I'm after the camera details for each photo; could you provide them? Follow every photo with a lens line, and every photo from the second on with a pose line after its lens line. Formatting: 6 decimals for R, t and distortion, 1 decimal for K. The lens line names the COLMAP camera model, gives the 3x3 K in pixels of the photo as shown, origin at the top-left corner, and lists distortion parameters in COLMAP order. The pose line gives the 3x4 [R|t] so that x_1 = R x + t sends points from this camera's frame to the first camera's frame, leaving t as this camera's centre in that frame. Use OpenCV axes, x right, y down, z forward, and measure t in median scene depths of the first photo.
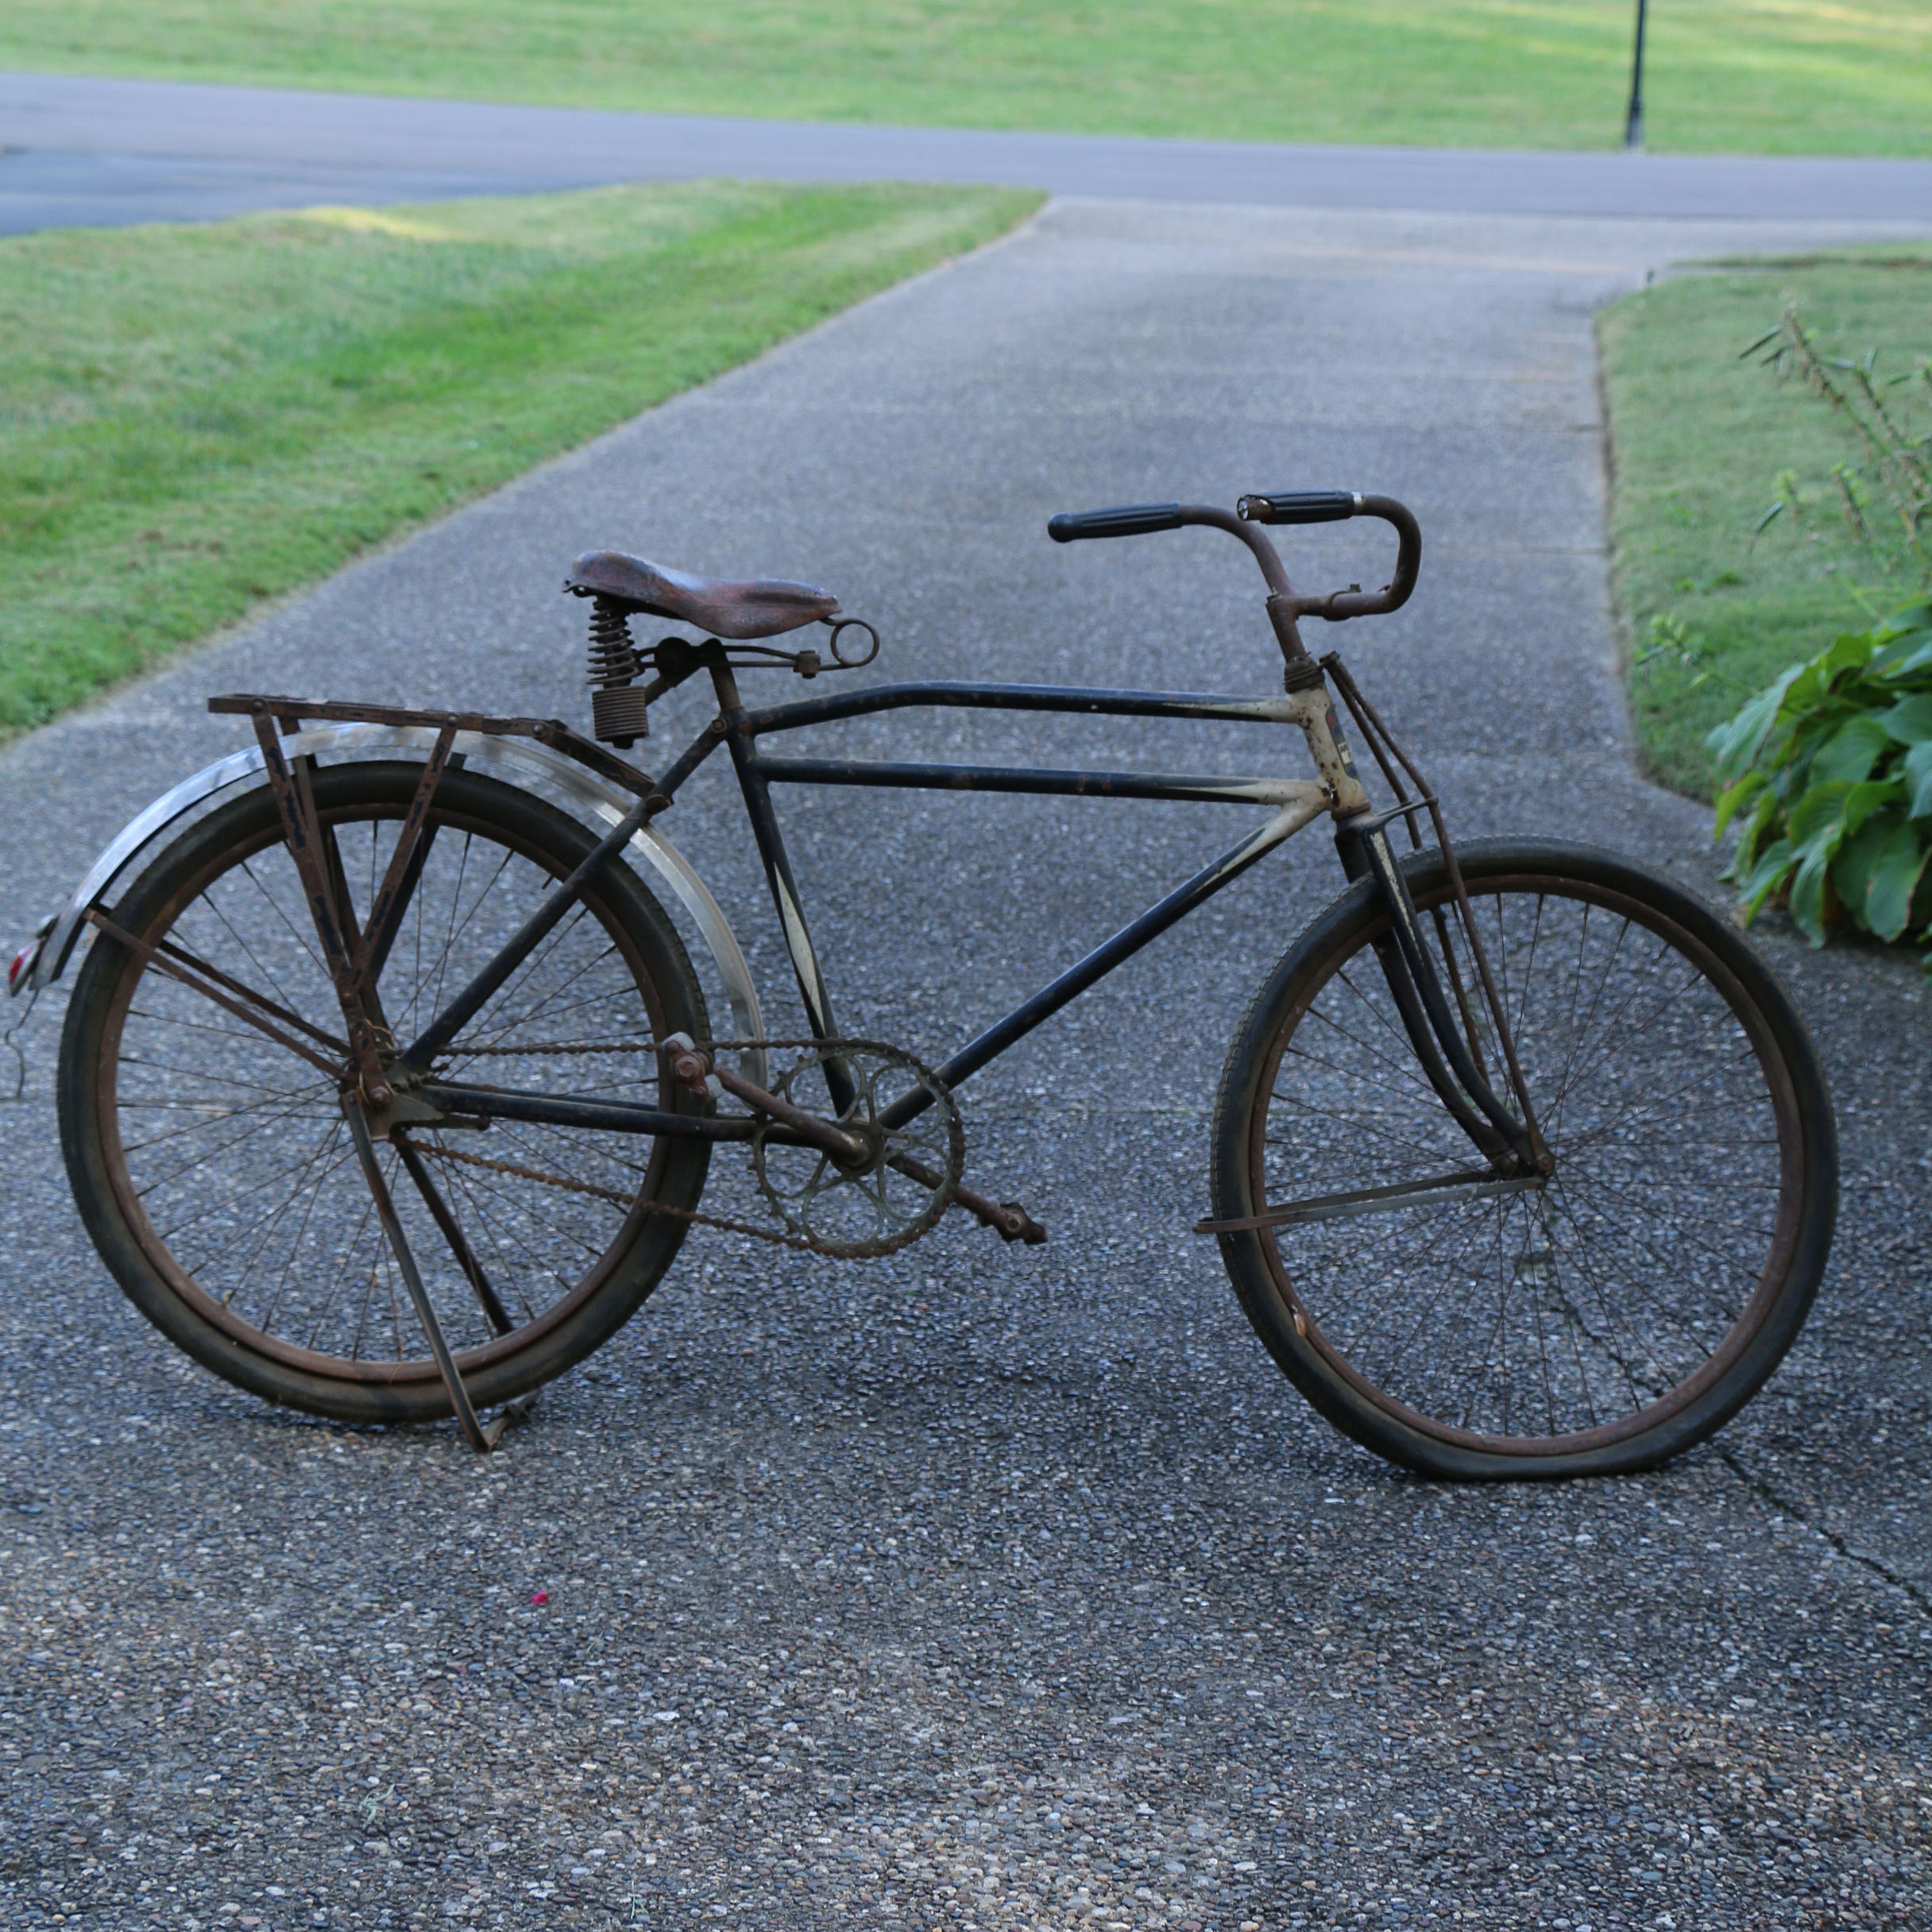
lens RADIAL K [[5668.9, 0, 892.4], [0, 5668.9, 818.5], [0, 0, 1]] dist [0.168507, 0.000000]
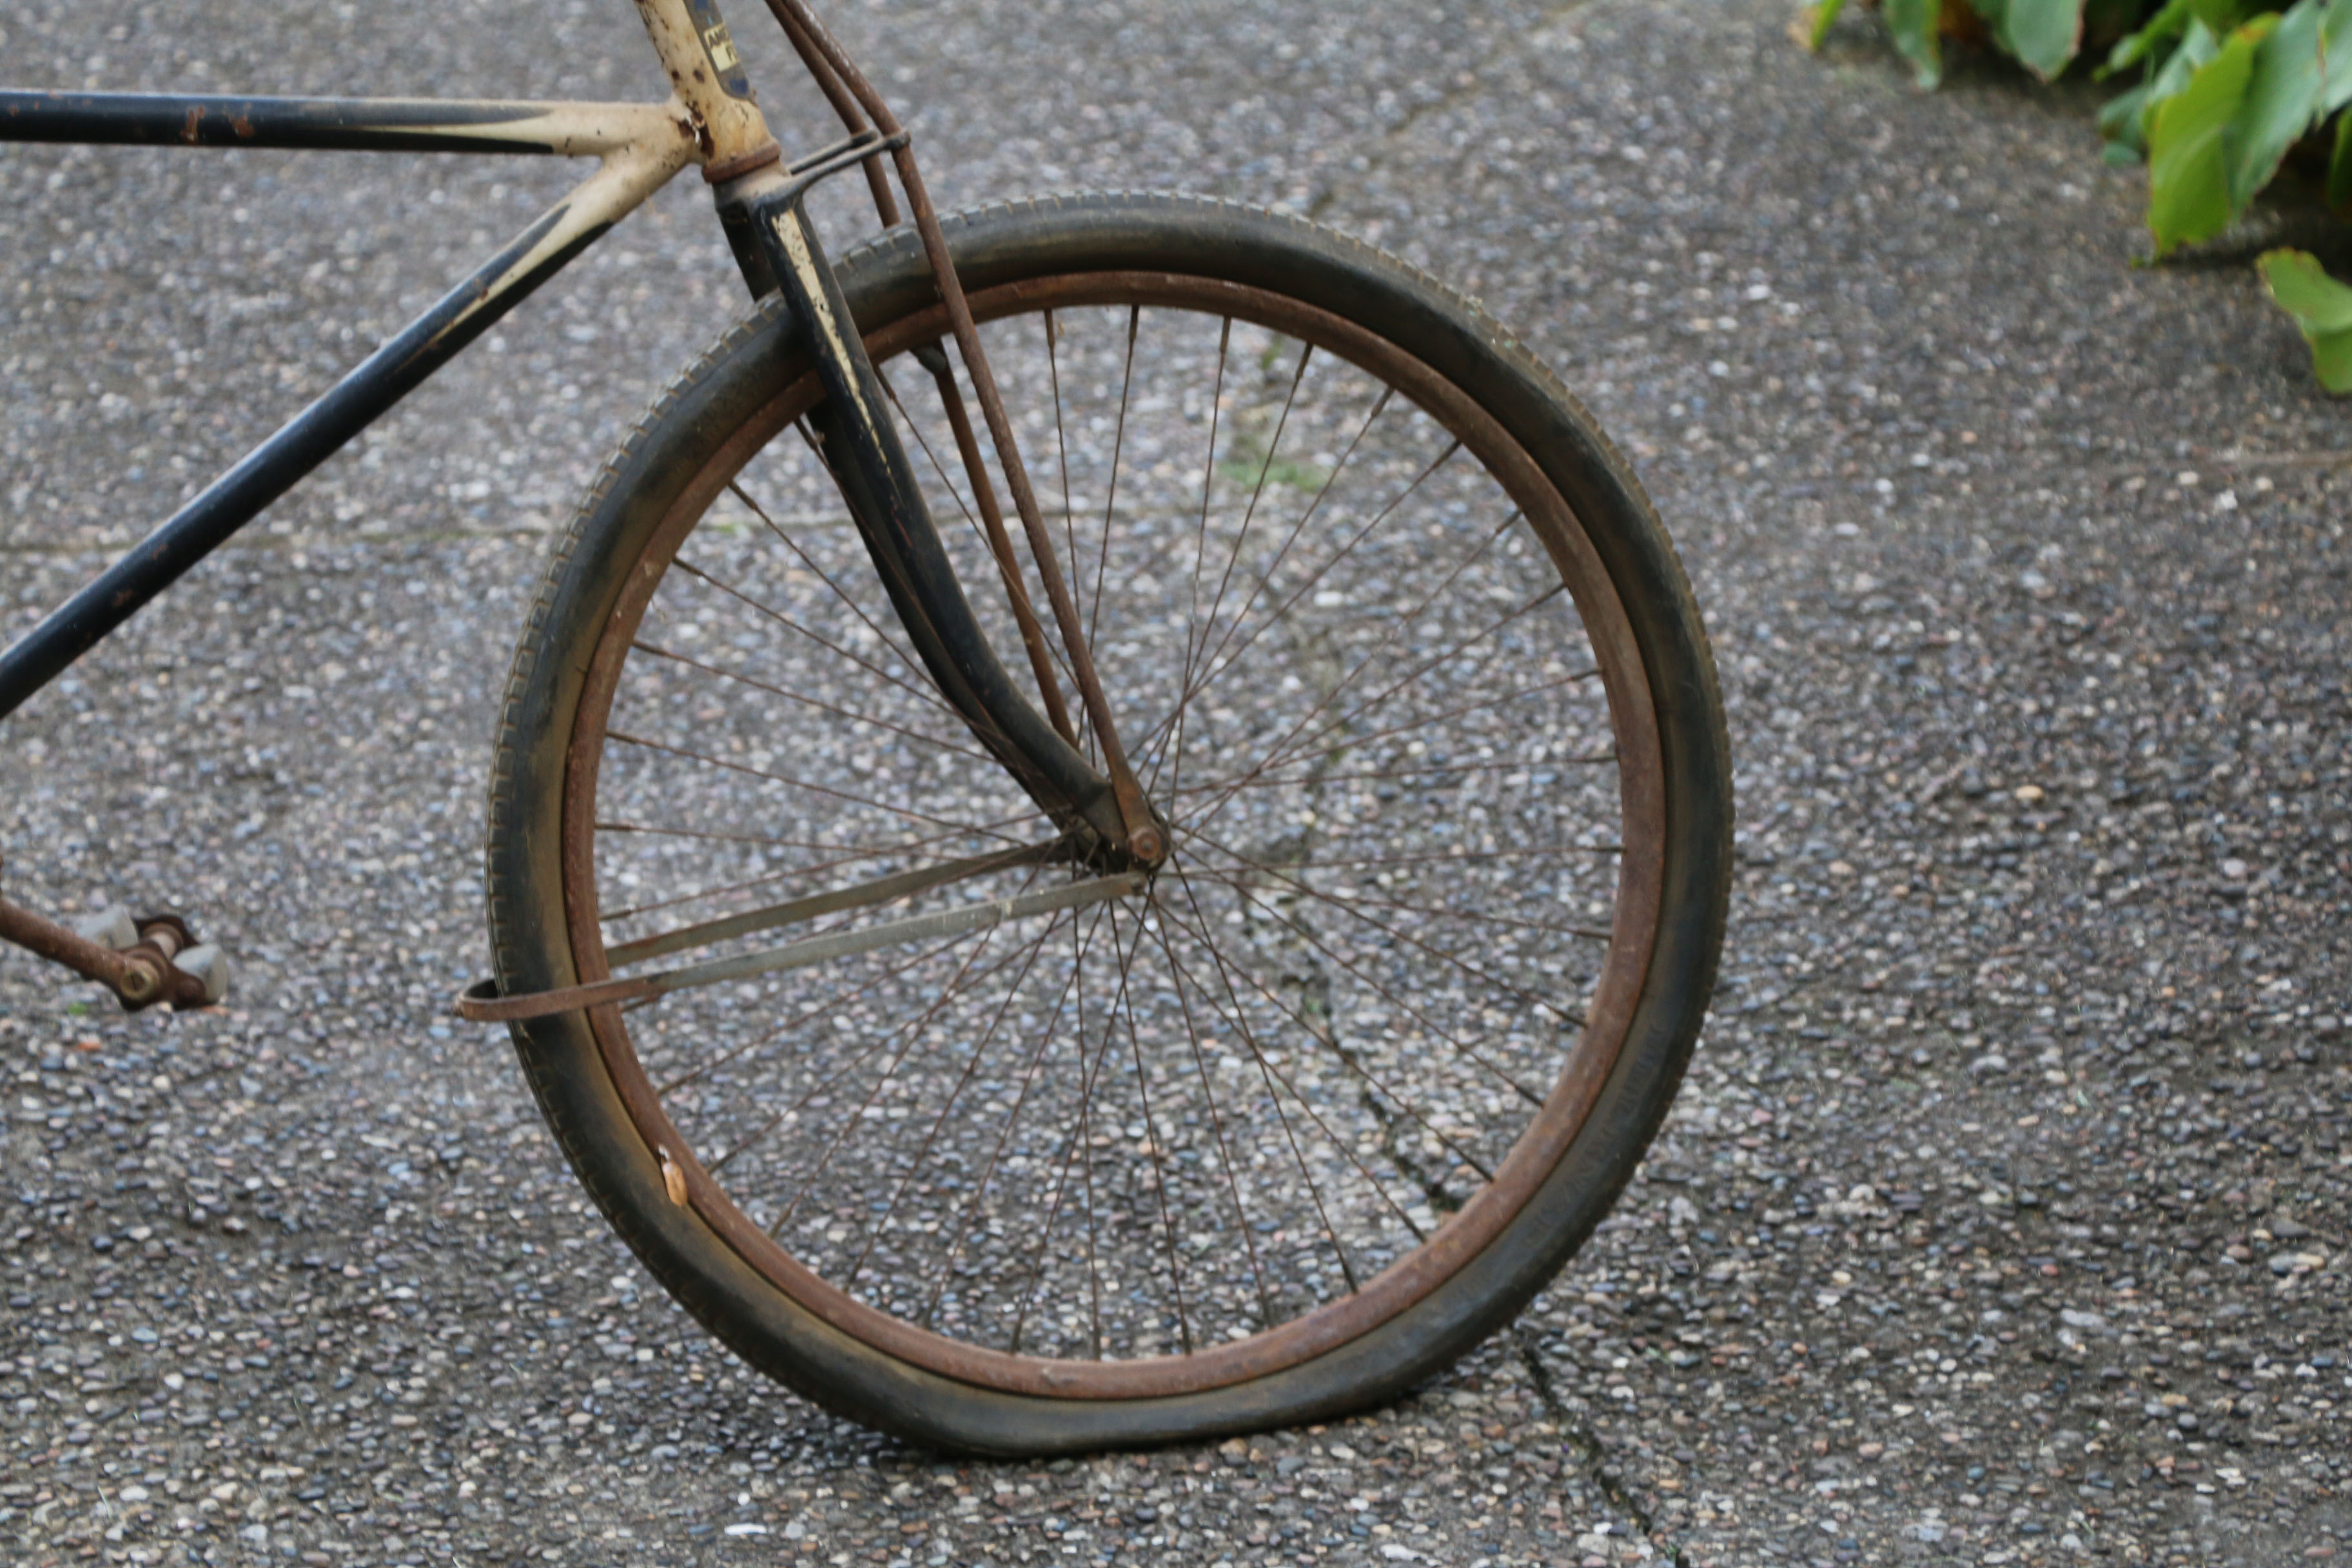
lens RADIAL K [[7733.3, 0, 1172.4], [0, 7733.3, 810.7], [0, 0, 1]] dist [0.698609, 0.000000]
pose [[0.998975, -0.042580, 0.015386, 0.101949], [0.039535, 0.986020, 0.161871, -0.052821], [-0.022063, -0.161096, 0.986692, 0.298654]]
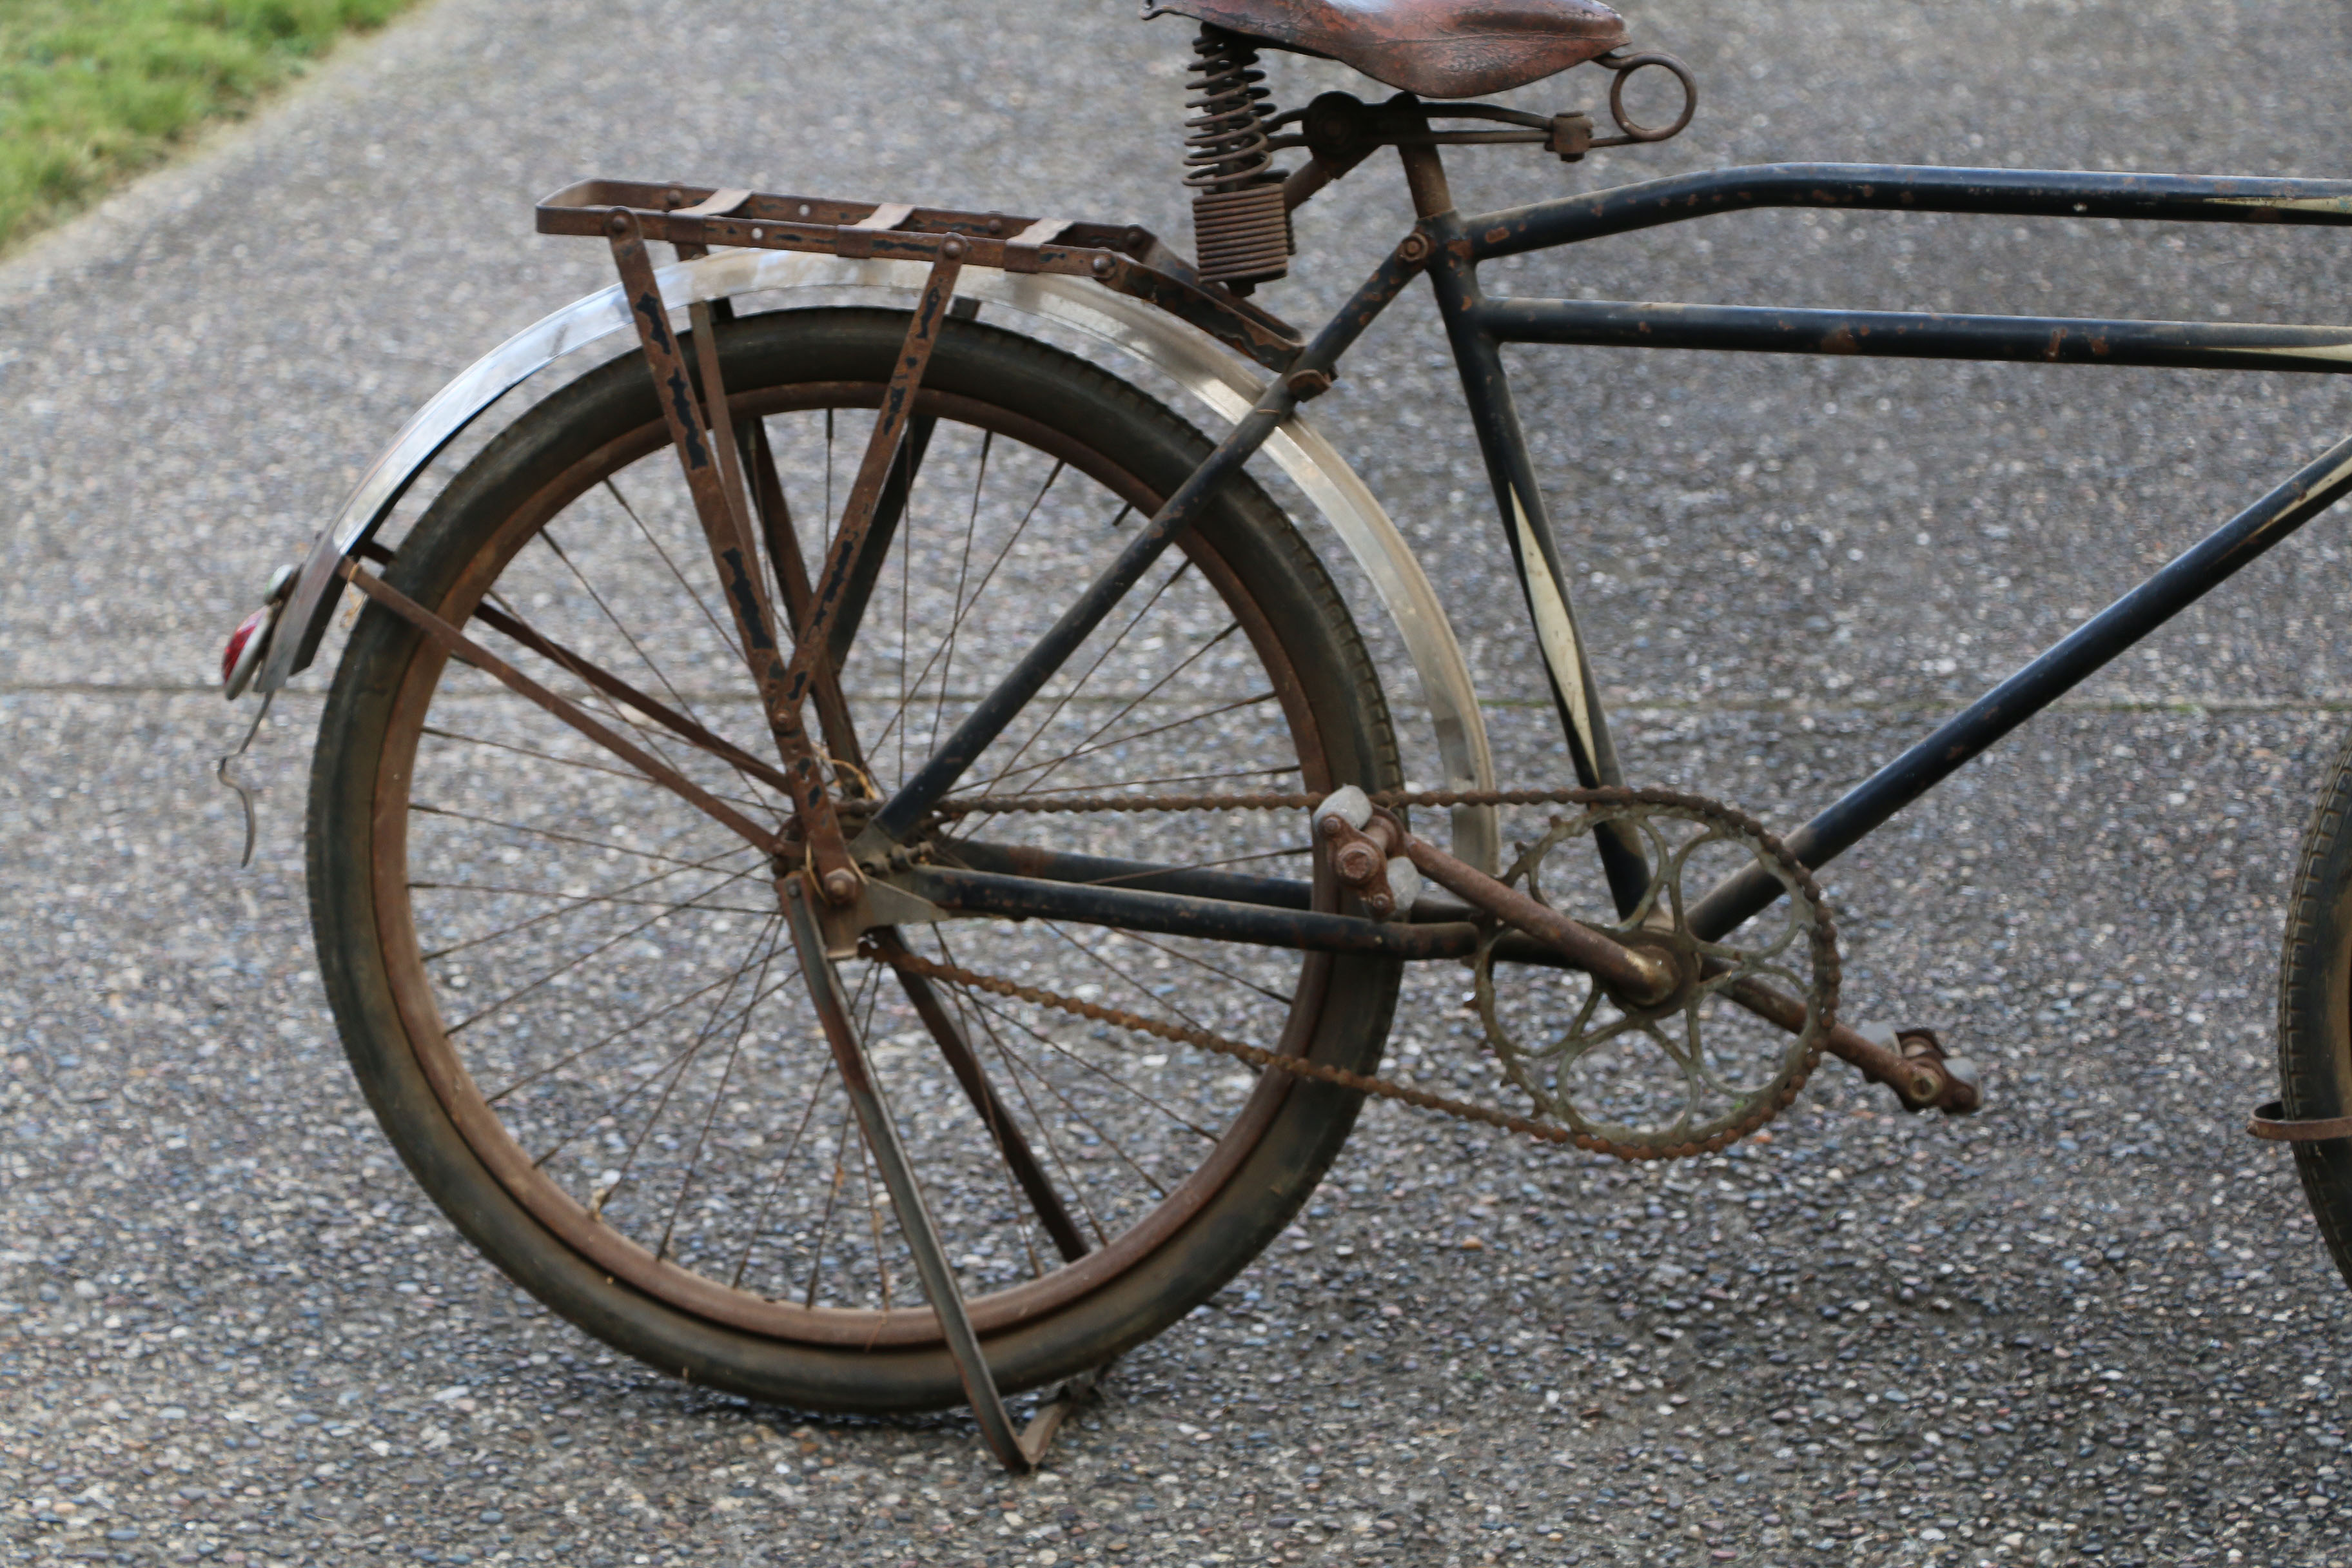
lens RADIAL K [[6836.0, 0, 1101.8], [0, 6836.0, 822.5], [0, 0, 1]] dist [0.546611, 0.000000]
pose [[0.996218, 0.003094, -0.086835, -0.001332], [0.009196, 0.989999, 0.140771, -0.055158], [0.086403, -0.141037, 0.986227, 0.288665]]
